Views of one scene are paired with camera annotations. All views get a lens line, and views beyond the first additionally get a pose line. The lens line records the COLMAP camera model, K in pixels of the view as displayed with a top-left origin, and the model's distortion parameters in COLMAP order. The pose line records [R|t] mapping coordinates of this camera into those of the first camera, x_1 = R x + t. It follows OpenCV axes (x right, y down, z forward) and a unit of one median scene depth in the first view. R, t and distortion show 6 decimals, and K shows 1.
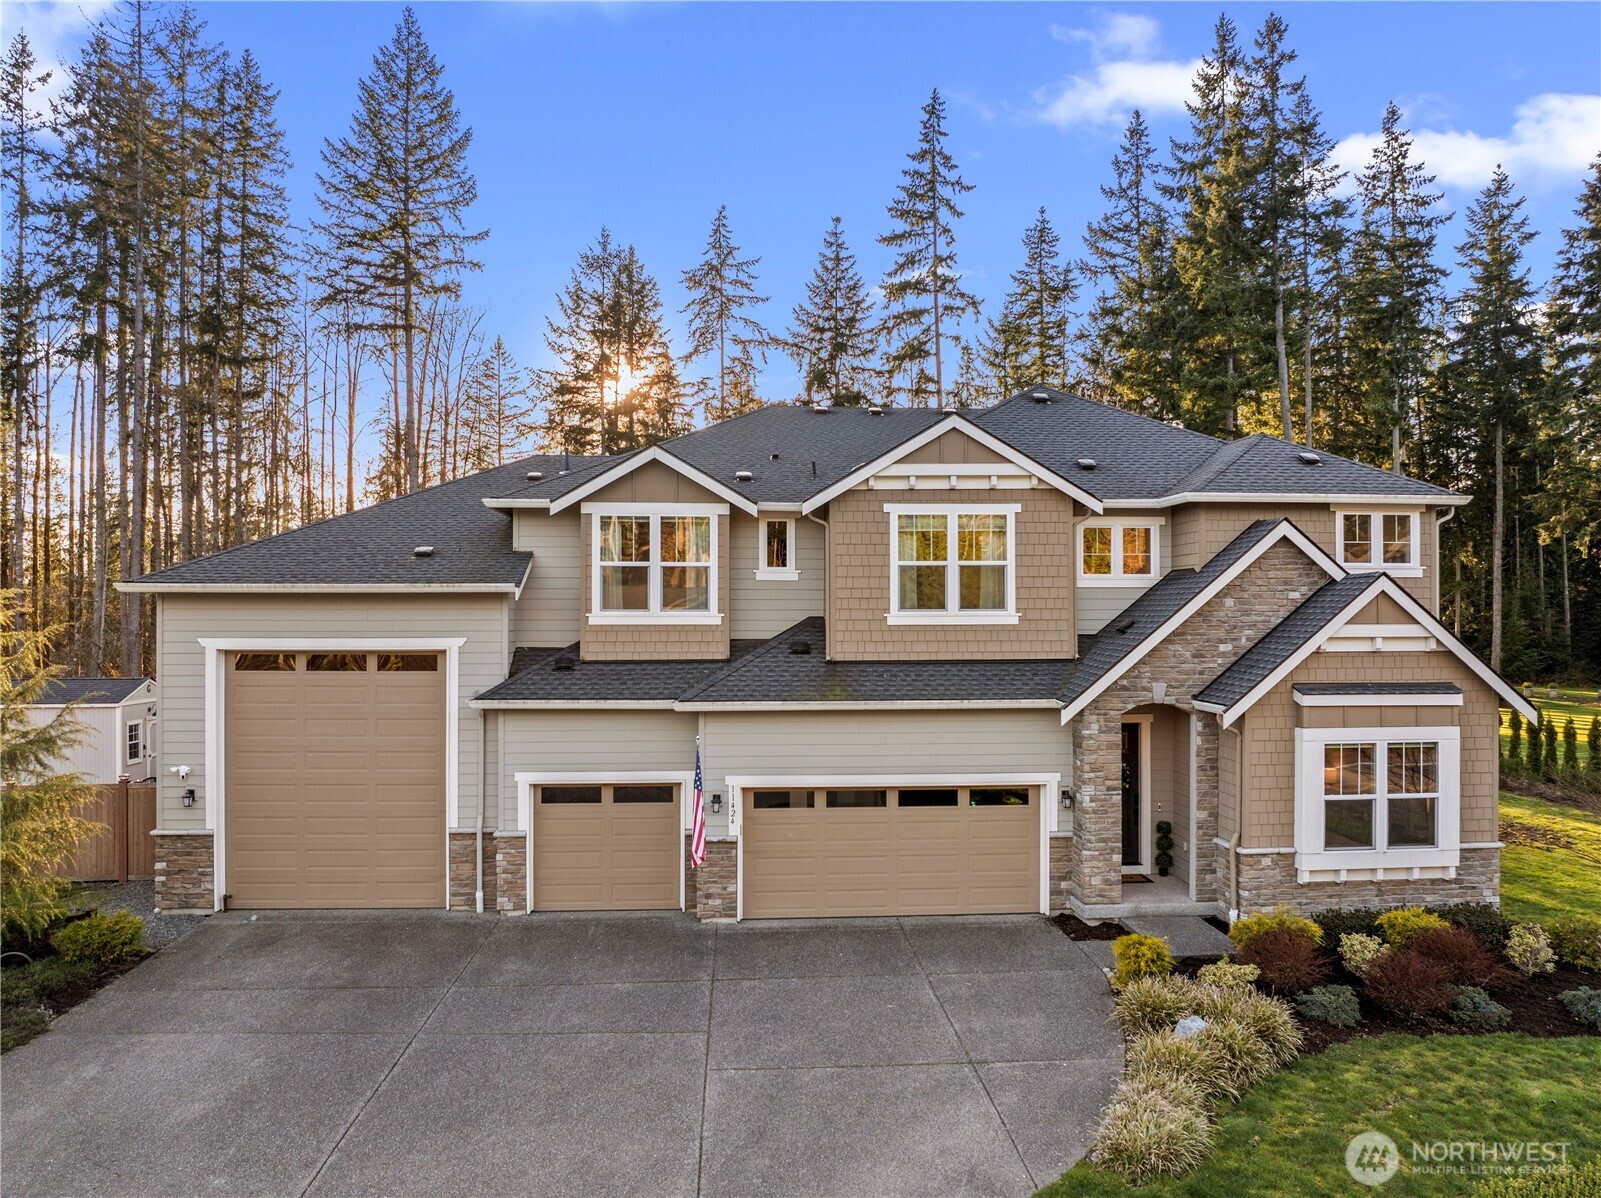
lens RADIAL K [[1154.2, 0, 805.9], [0, 1154.2, 613.9], [0, 0, 1]] dist [-0.045617, 0.008603]
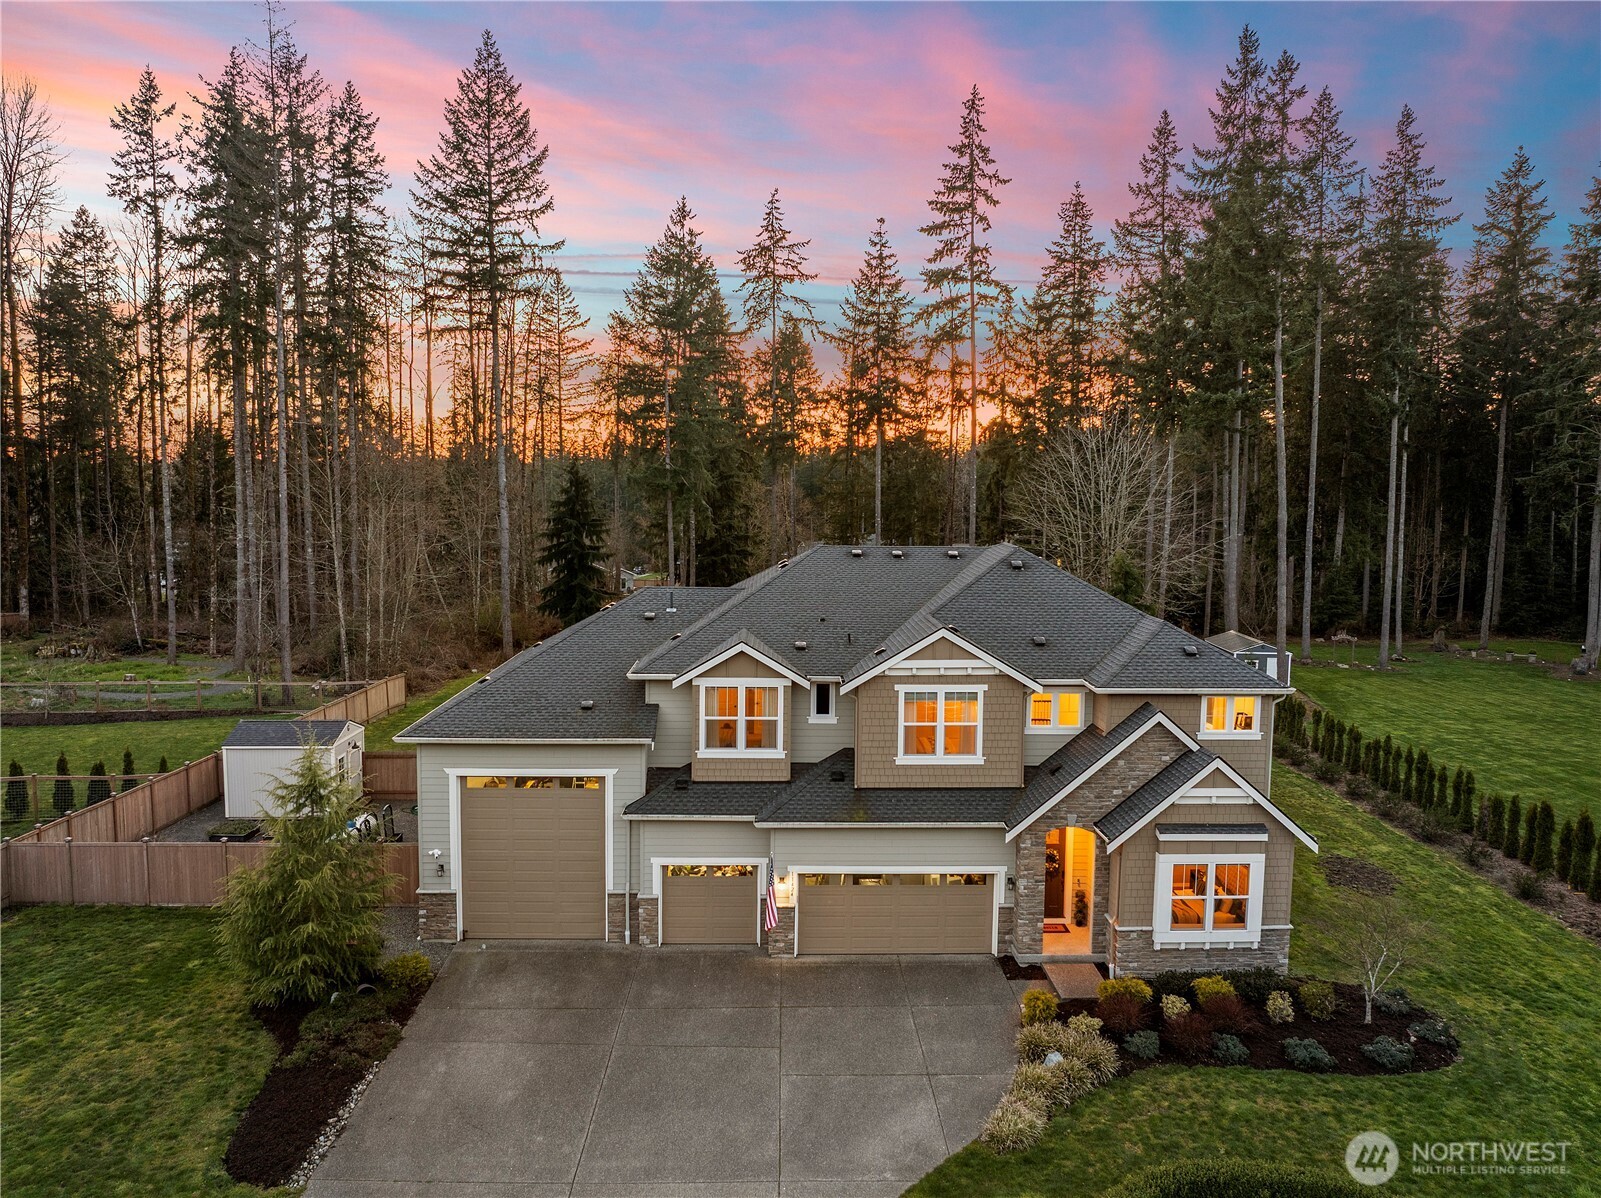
lens RADIAL K [[1175.5, 0, 800.5], [0, 1175.5, 599.0], [0, 0, 1]] dist [-0.040504, -0.003285]
pose [[0.999051, 0.012679, -0.041675, 0.007975], [-0.008423, 0.994873, 0.100777, -0.356372], [0.042739, -0.100330, 0.994036, -0.501536]]
